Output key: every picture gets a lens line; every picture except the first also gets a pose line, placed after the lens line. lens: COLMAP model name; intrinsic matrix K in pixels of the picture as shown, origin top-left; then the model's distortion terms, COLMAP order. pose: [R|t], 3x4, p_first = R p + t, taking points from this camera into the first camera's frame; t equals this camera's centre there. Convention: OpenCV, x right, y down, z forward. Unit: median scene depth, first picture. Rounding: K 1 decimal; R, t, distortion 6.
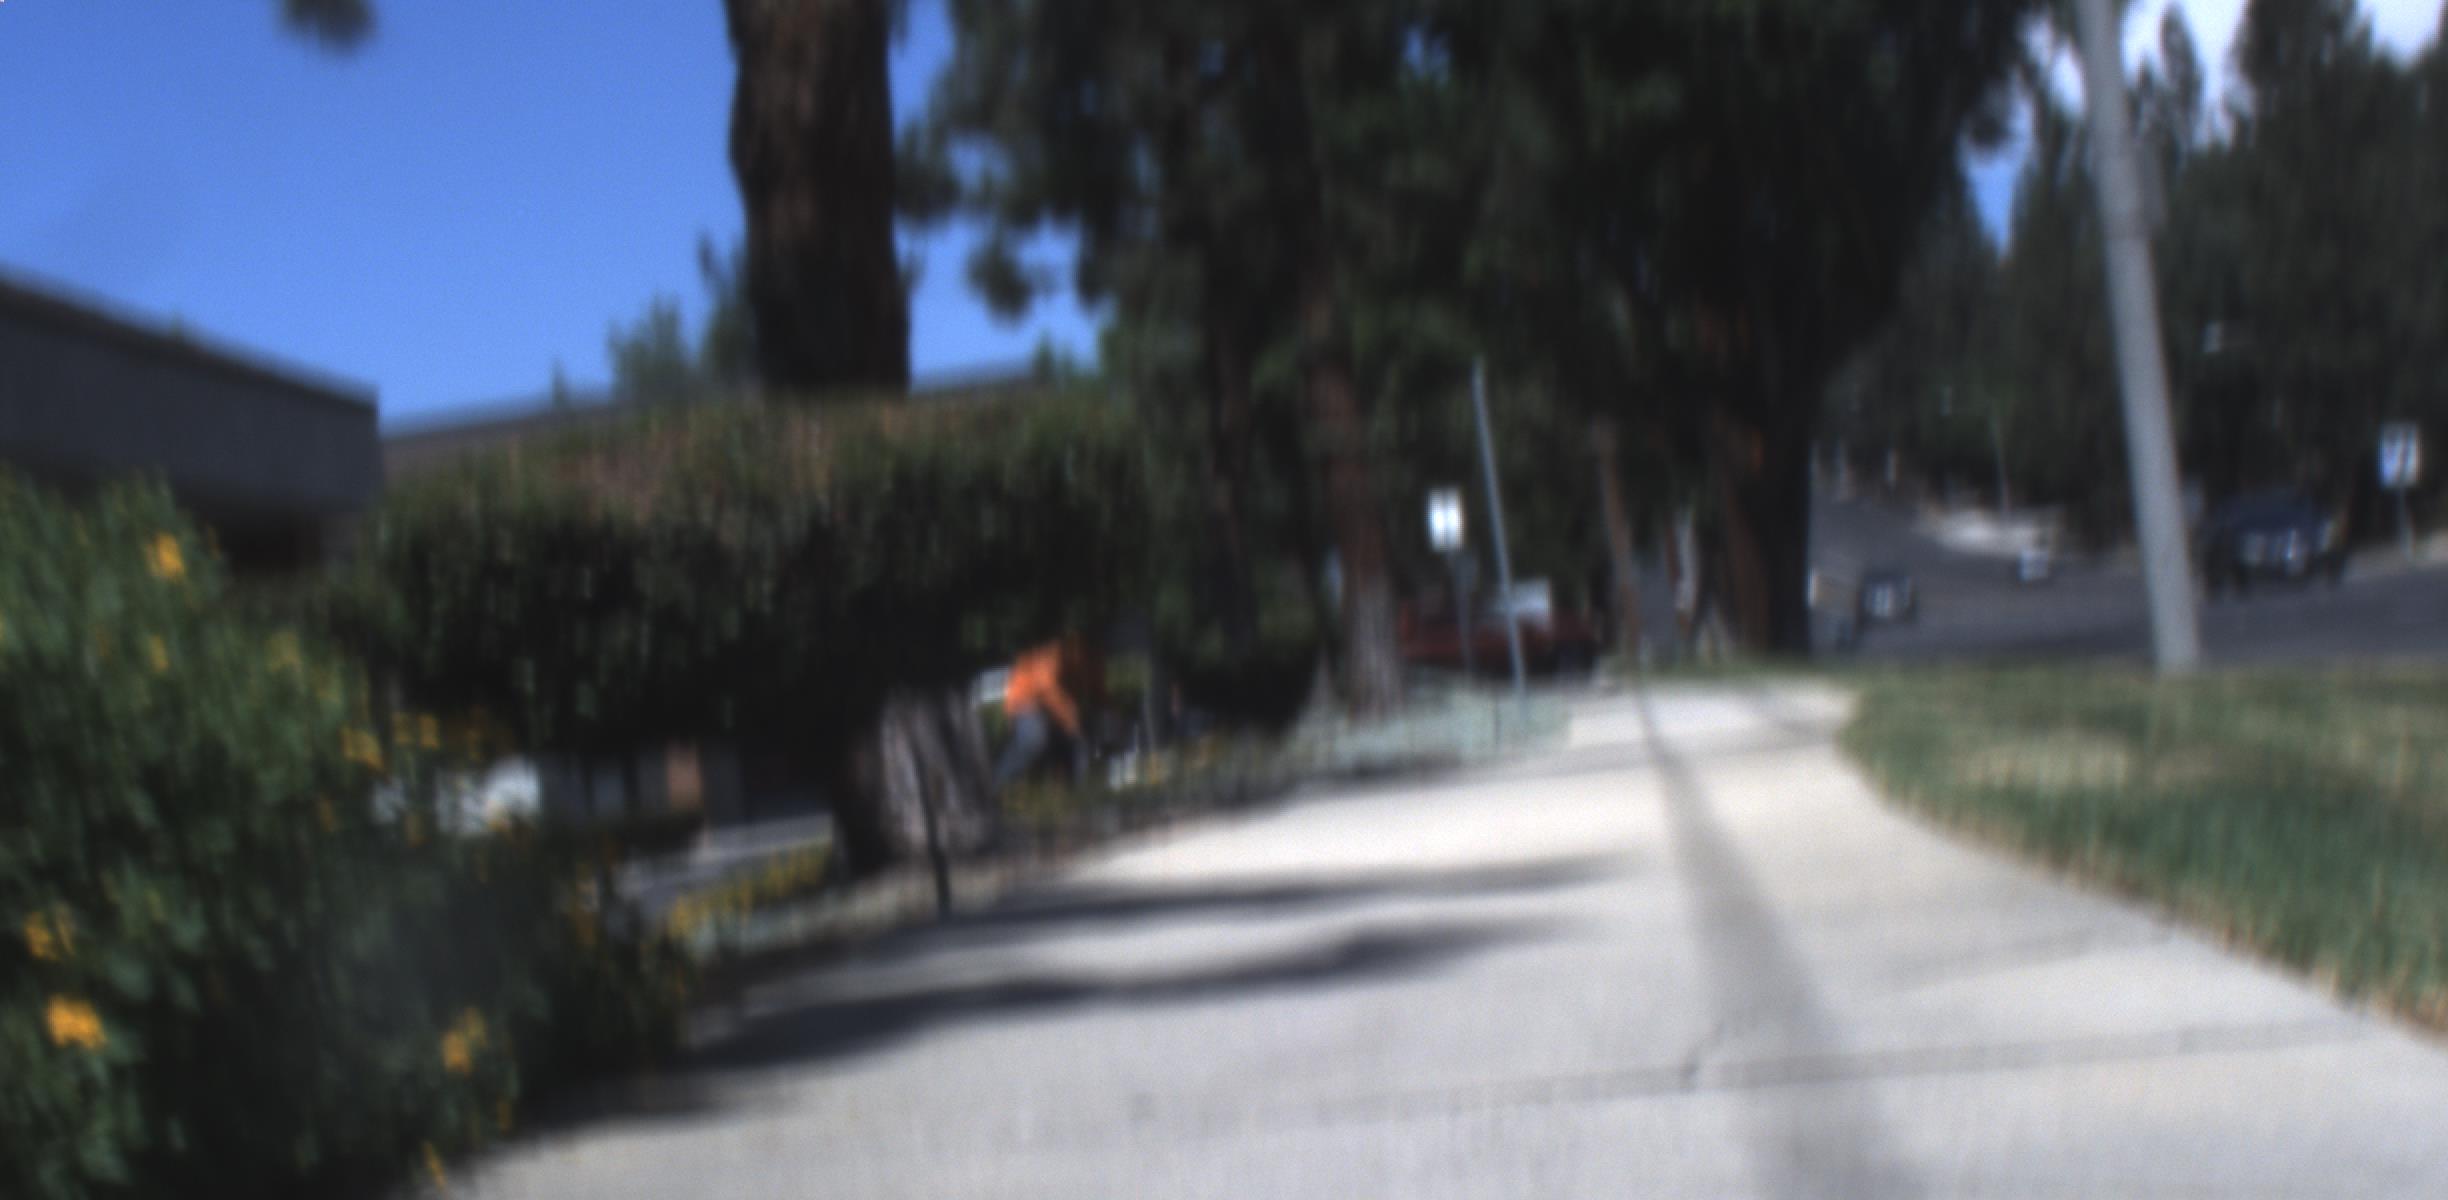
lens RADIAL K [[6636.8, 0, 1228.2], [0, 6636.8, 937.3], [0, 0, 1]] dist [-0.157008, 2.224314]
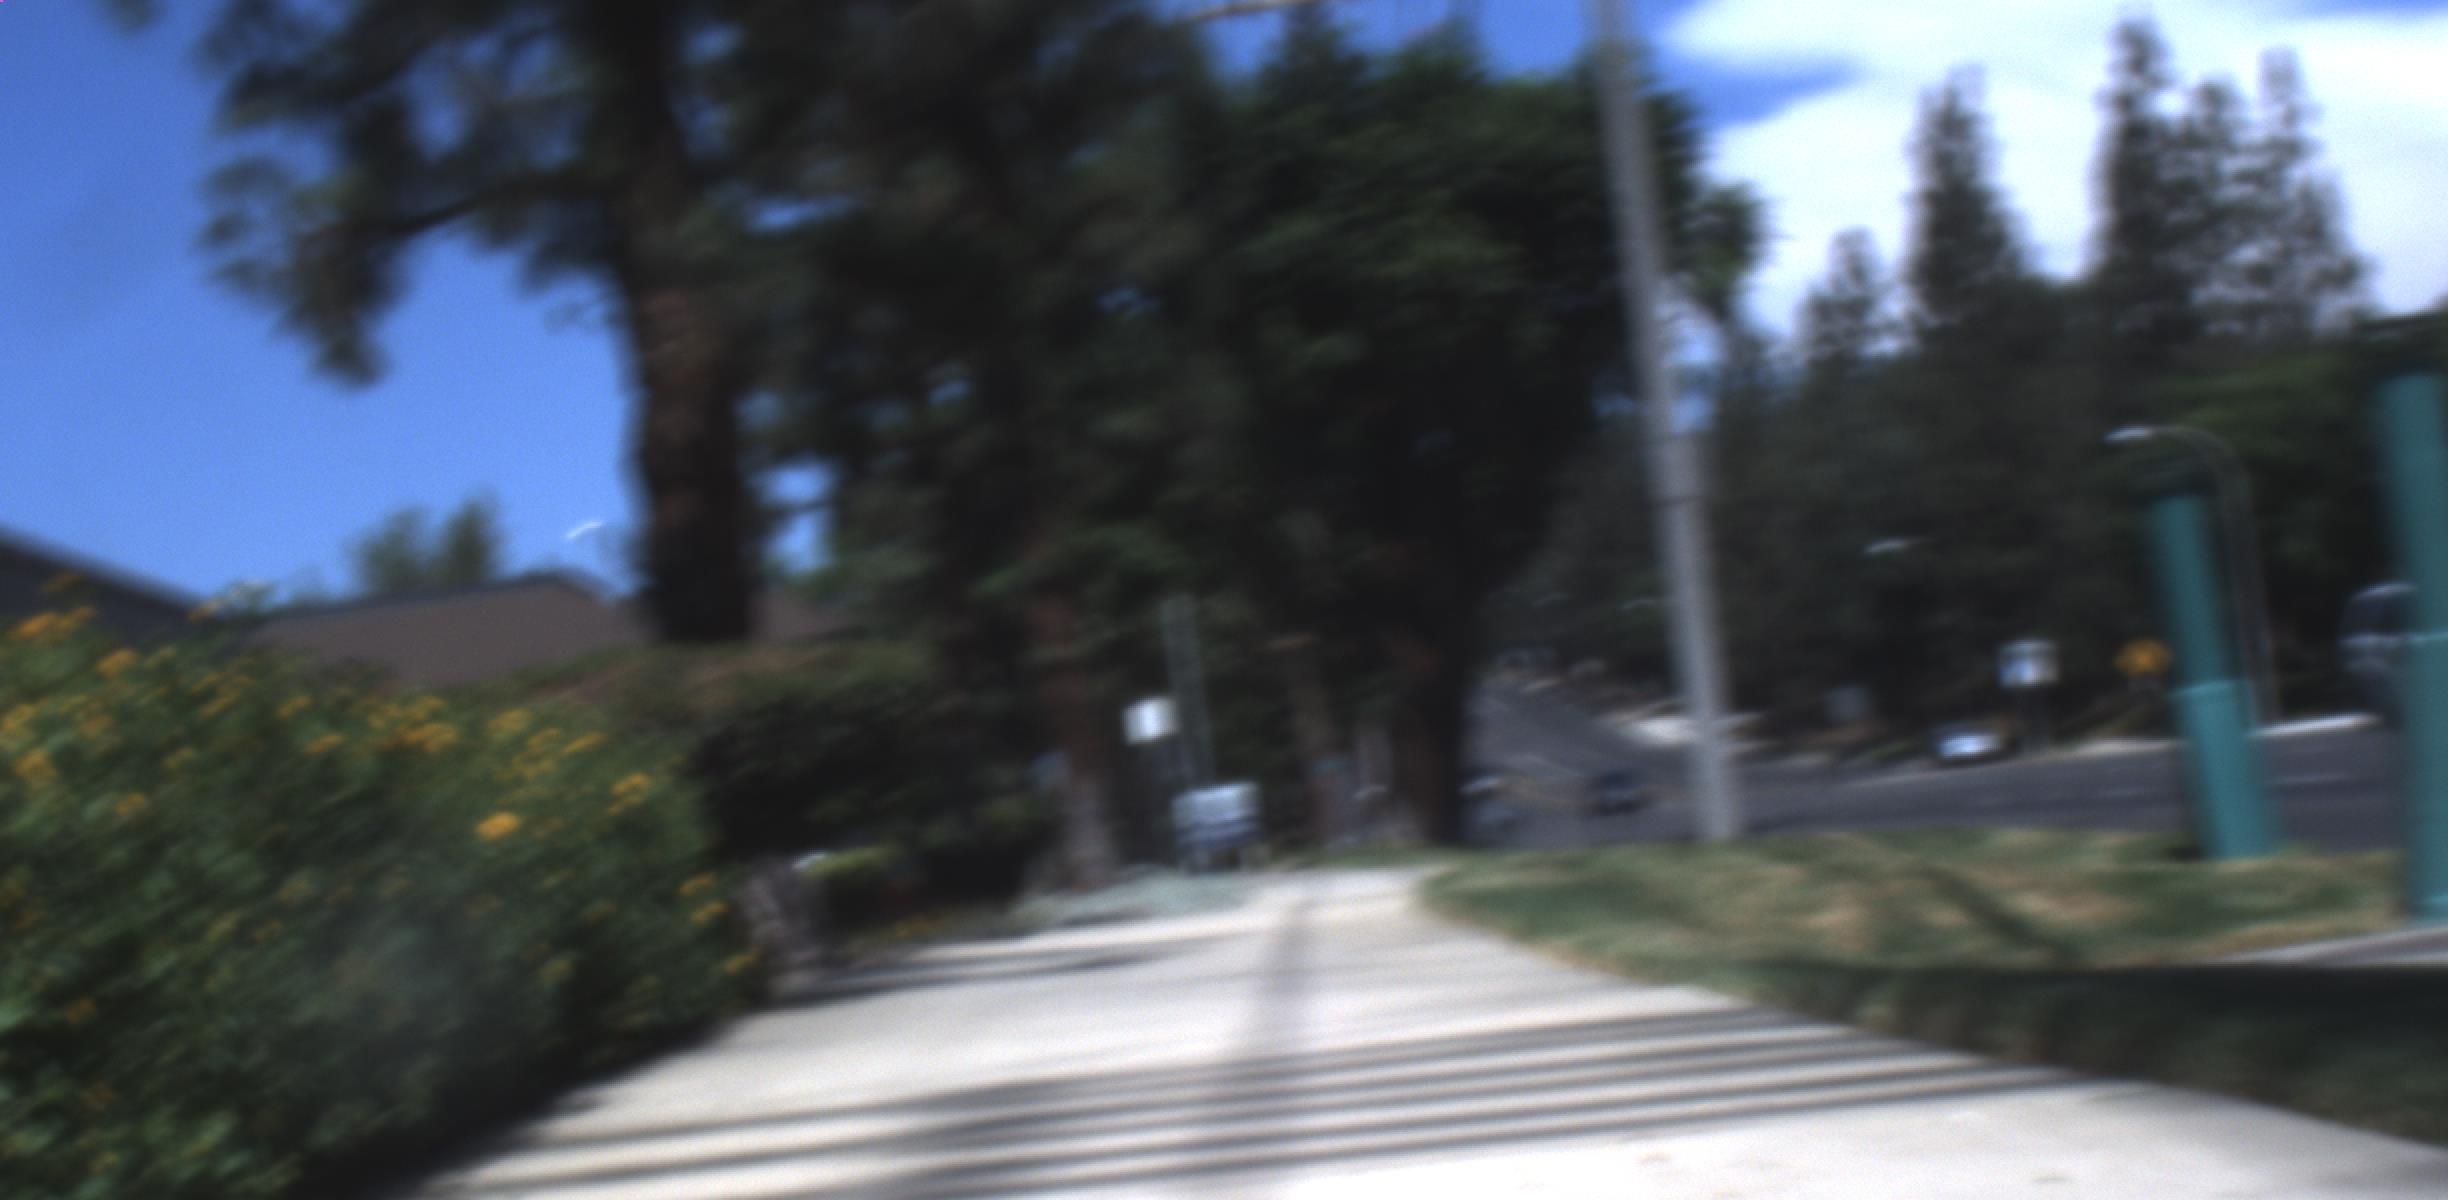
lens RADIAL K [[6580.8, 0, 1063.3], [0, 6580.8, 919.5], [0, 0, 1]] dist [-0.031550, 0.399768]
pose [[0.999801, 0.003112, 0.019696, -0.004519], [-0.002482, 0.999487, -0.031931, 0.007669], [-0.019786, 0.031876, 0.999296, -0.140756]]
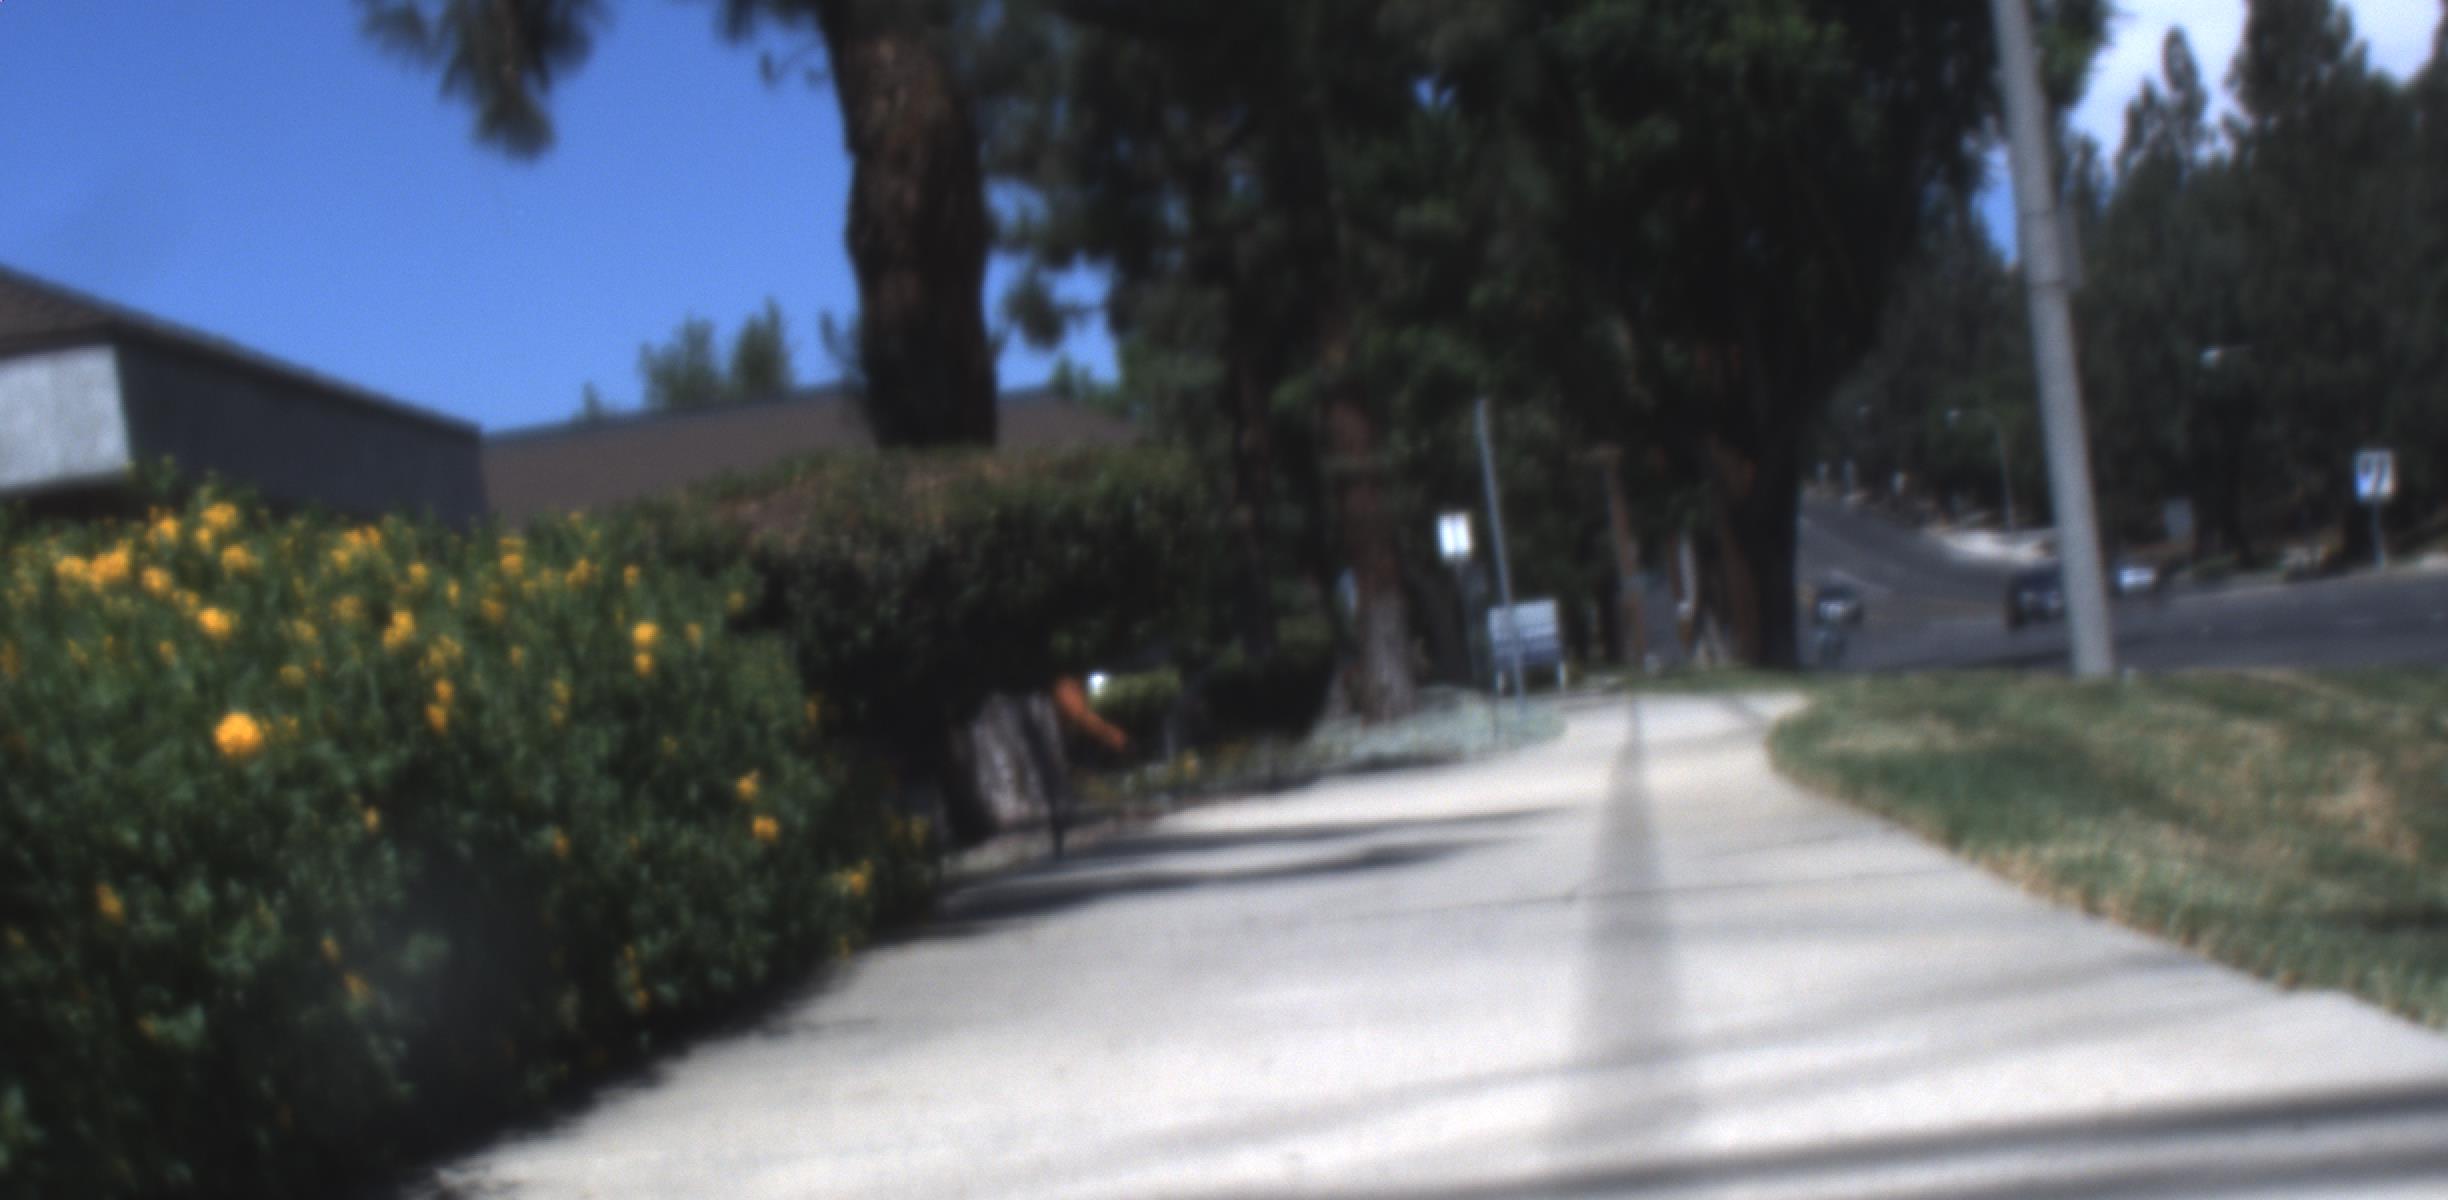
lens RADIAL K [[6636.8, 0, 1228.2], [0, 6636.8, 937.3], [0, 0, 1]] dist [-0.157008, 2.224314]
pose [[0.999997, 0.001601, -0.001733, -0.001655], [-0.001604, 0.999997, -0.001769, 0.003524], [0.001730, 0.001772, 0.999997, -0.074515]]
